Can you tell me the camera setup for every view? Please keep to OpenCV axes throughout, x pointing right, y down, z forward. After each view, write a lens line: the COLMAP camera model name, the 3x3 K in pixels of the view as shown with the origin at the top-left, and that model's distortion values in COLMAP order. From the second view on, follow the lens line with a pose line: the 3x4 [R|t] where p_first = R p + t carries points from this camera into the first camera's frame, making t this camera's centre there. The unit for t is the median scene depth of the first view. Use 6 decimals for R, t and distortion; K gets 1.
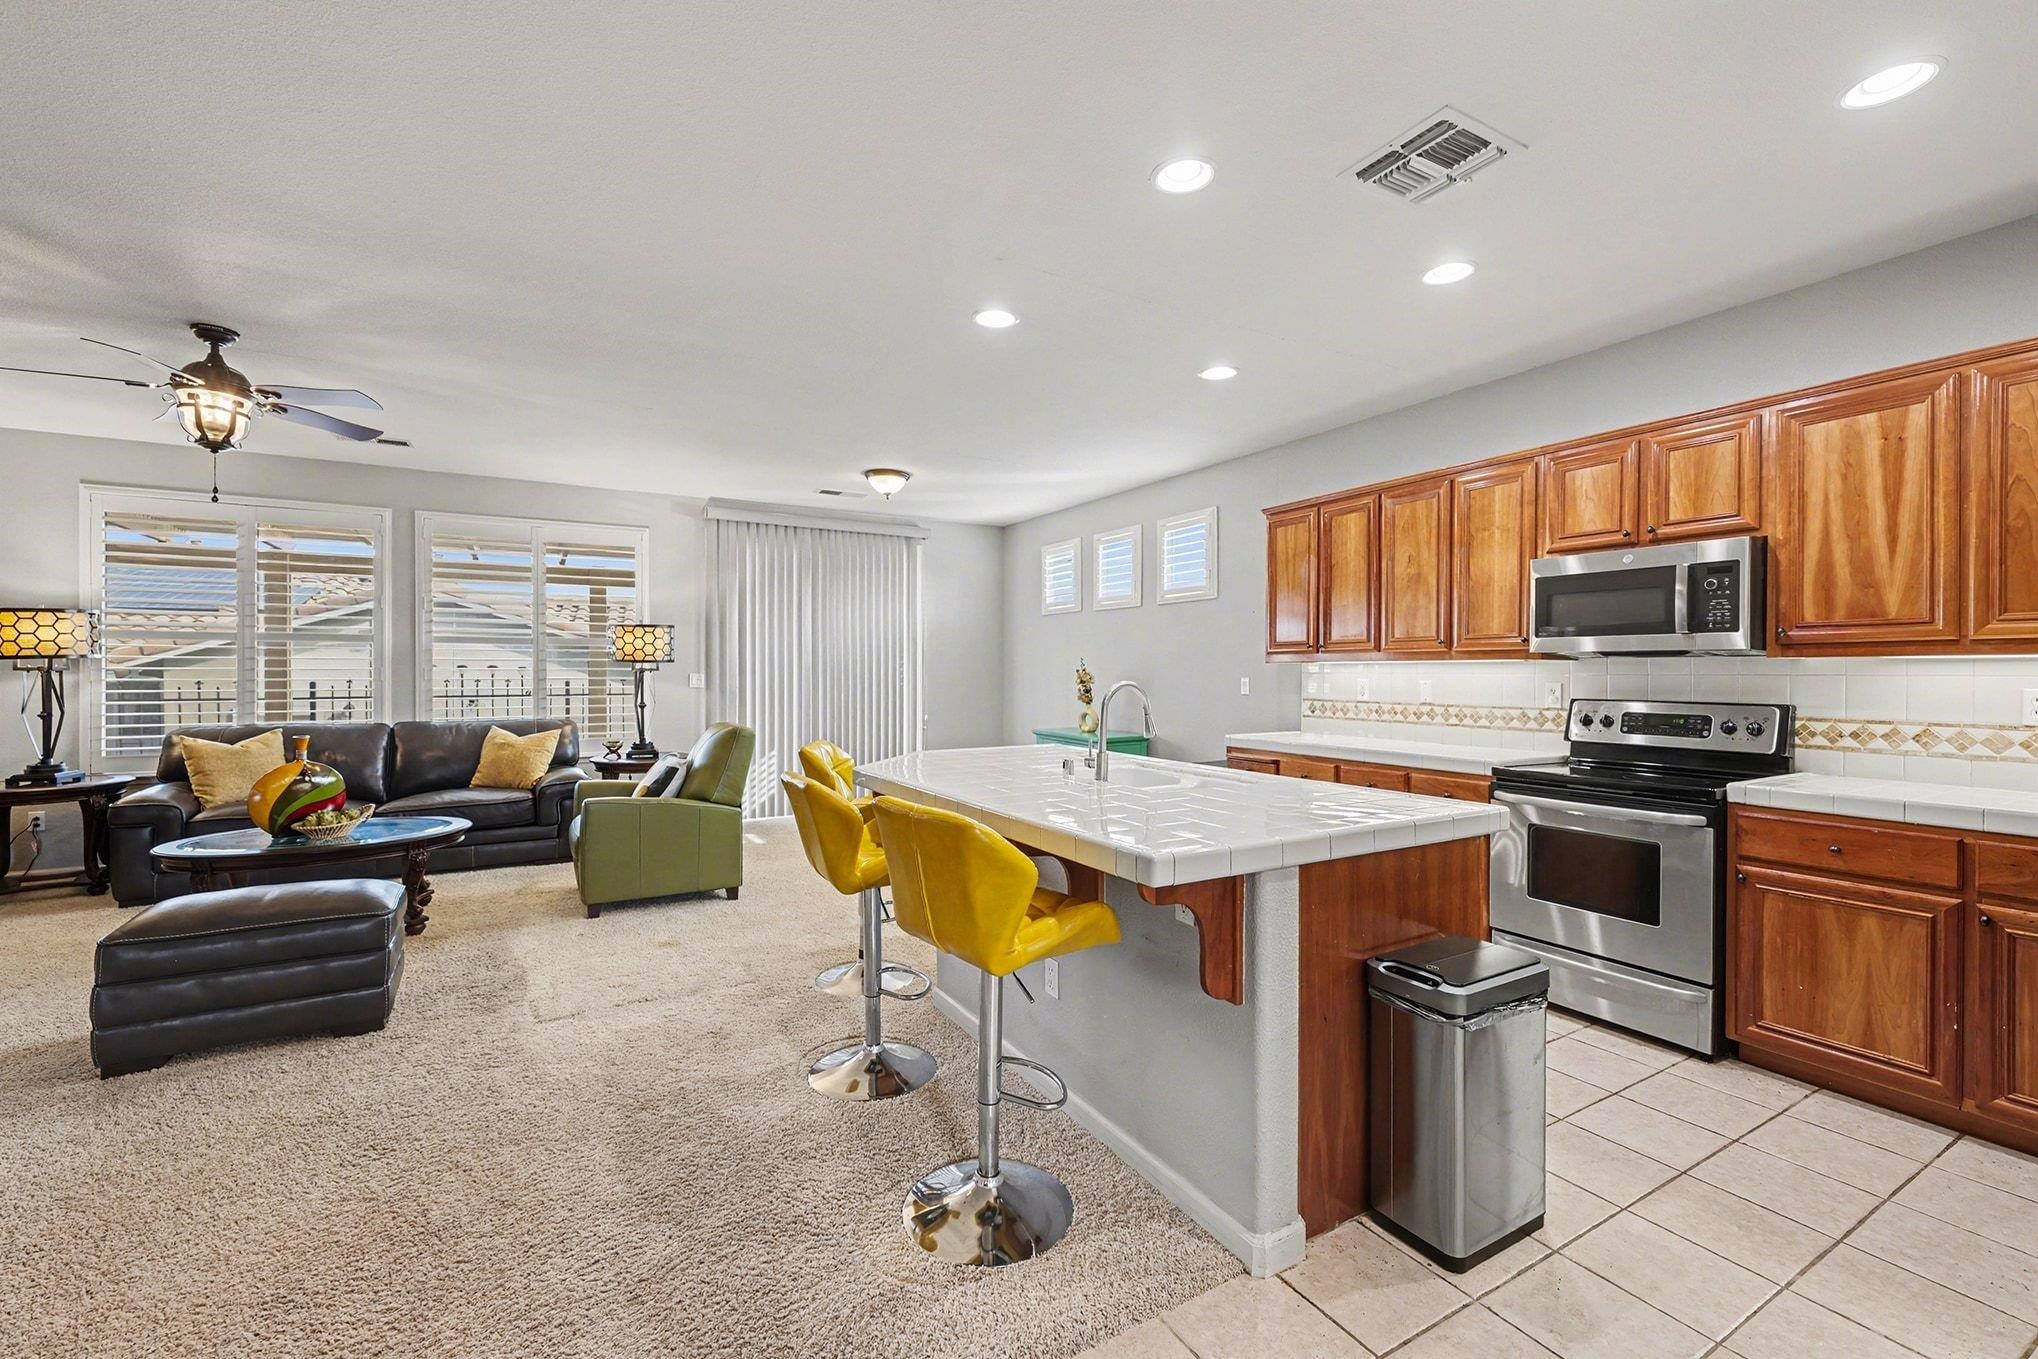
lens RADIAL K [[880.8, 0, 1077.6], [0, 880.8, 678.4], [0, 0, 1]] dist [0.000543, -0.000080]
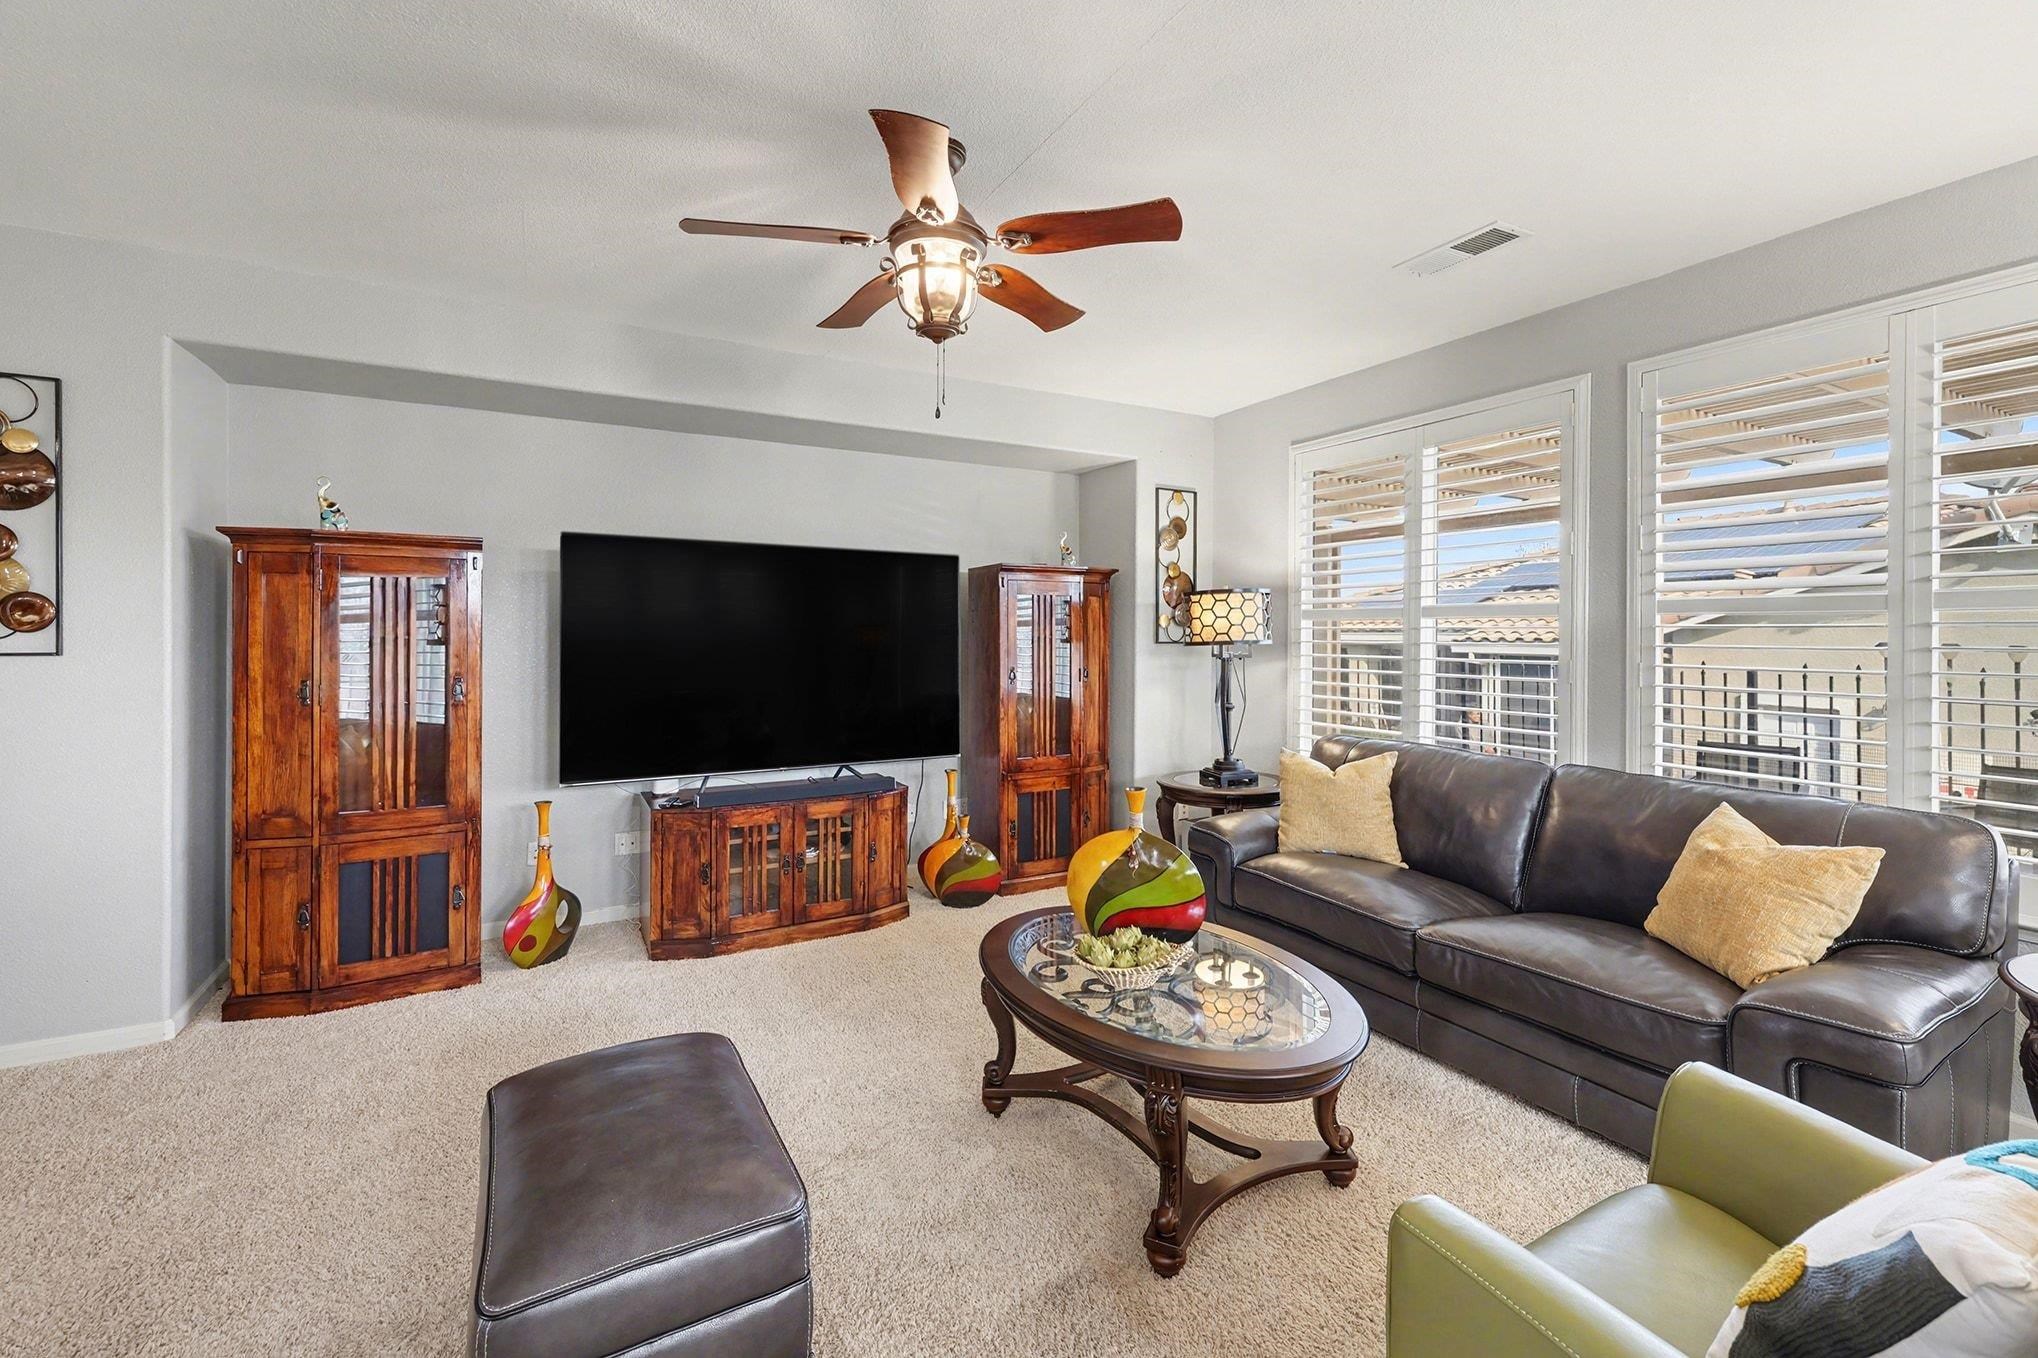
lens RADIAL K [[855.1, 0, 1020.7], [0, 855.1, 615.7], [0, 0, 1]] dist [-0.000713, 0.000042]
pose [[-0.047343, -0.021997, -0.998636, -0.255868], [-0.009794, 0.999720, -0.021556, -0.028210], [0.998831, 0.008760, -0.047545, 0.750728]]
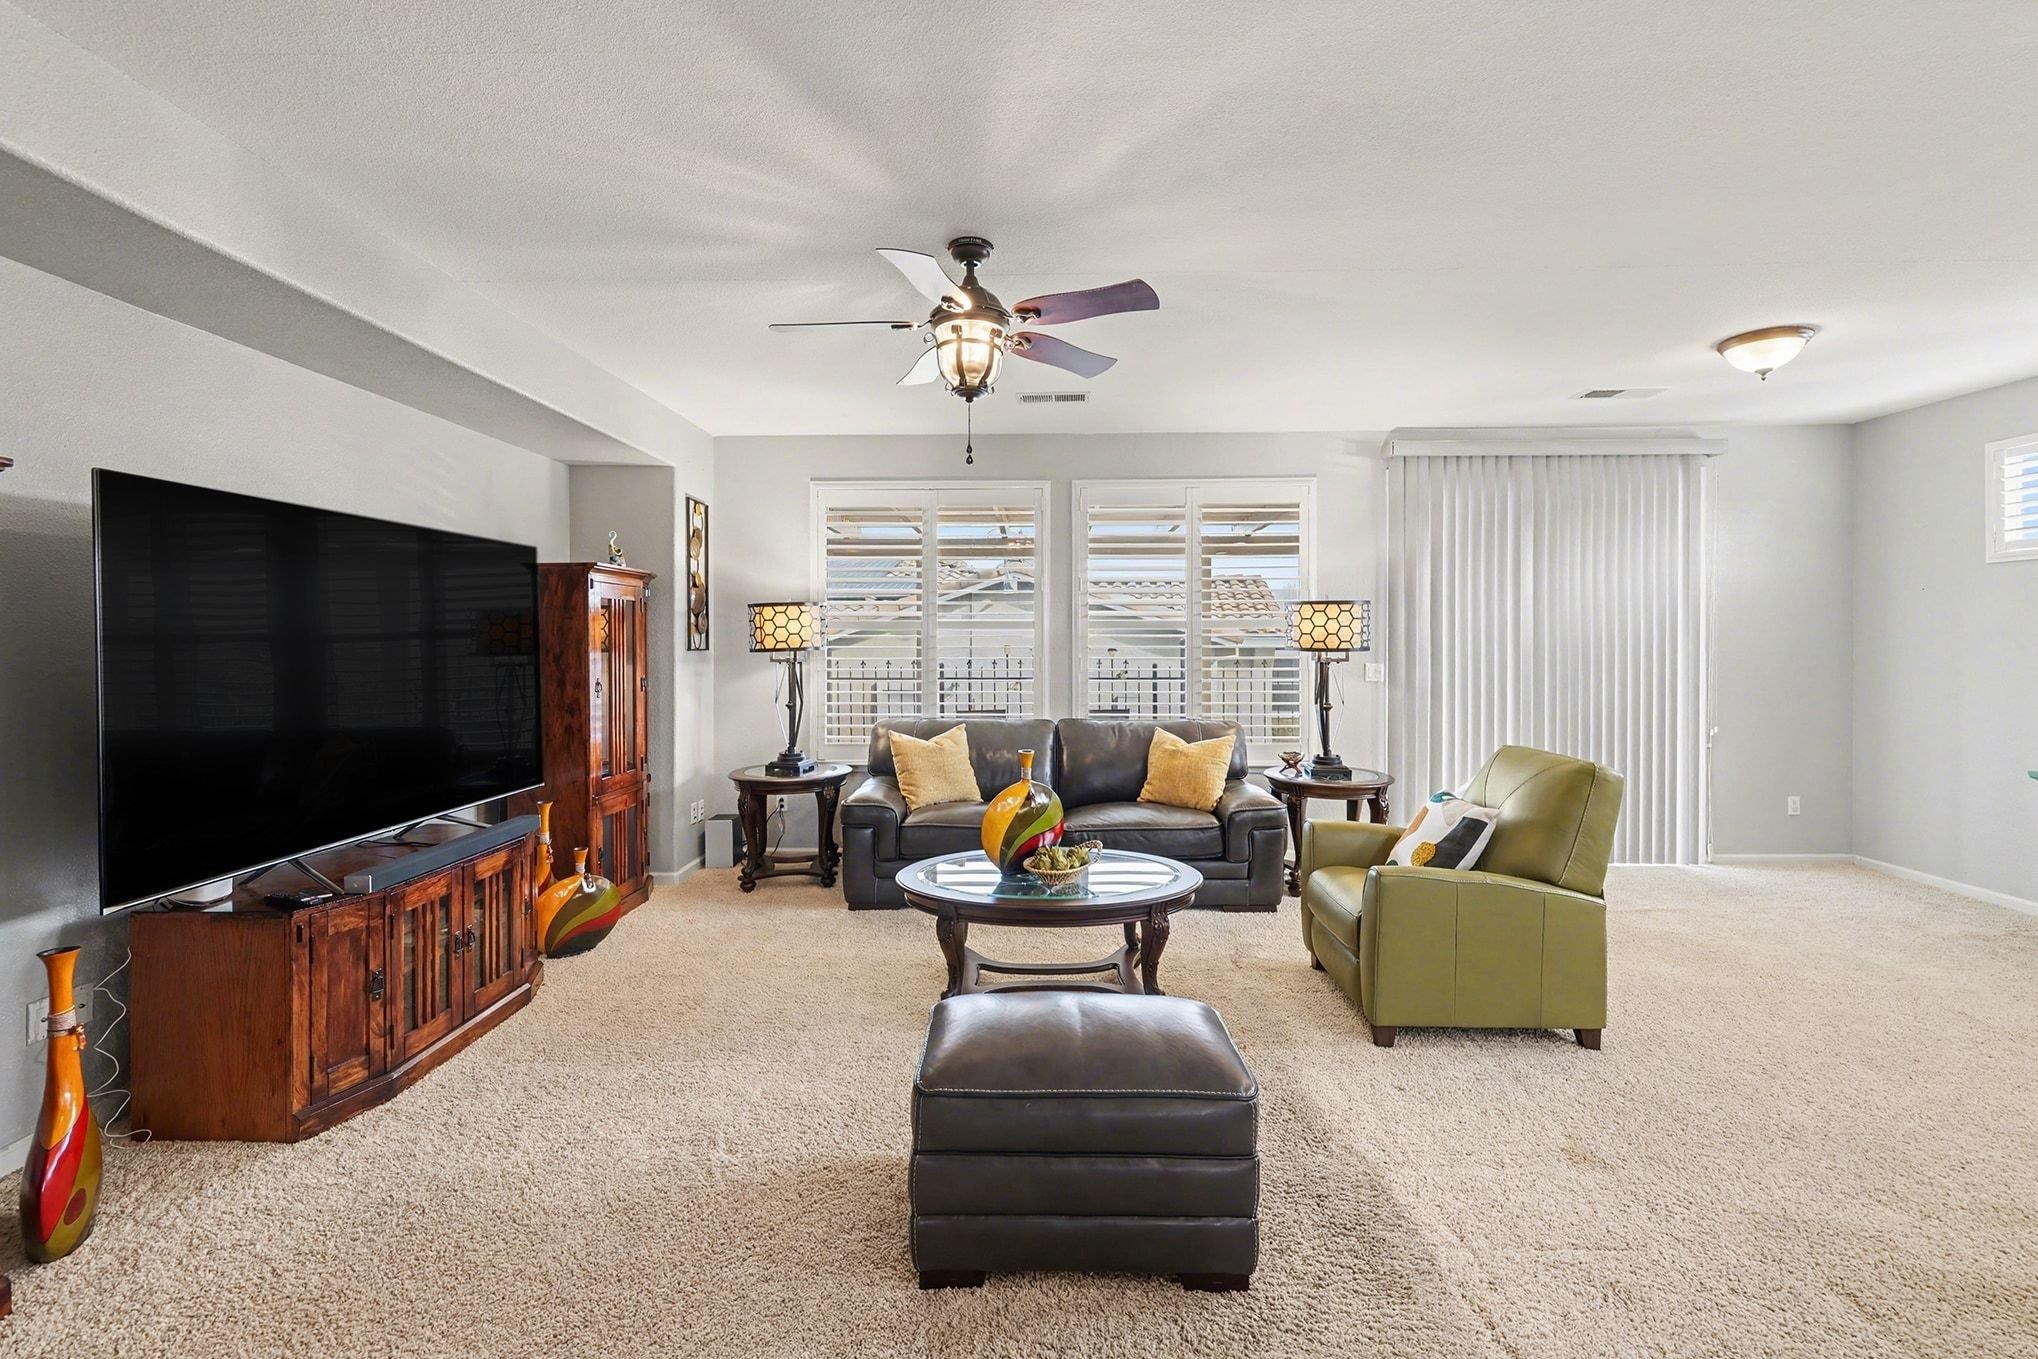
lens RADIAL K [[892.0, 0, 1023.3], [0, 892.0, 648.7], [0, 0, 1]] dist [0.020716, -0.000091]
pose [[0.846460, -0.000501, -0.532452, -0.354813], [-0.000638, 0.999998, -0.001955, -0.021421], [0.532452, 0.001995, 0.846458, 0.238433]]
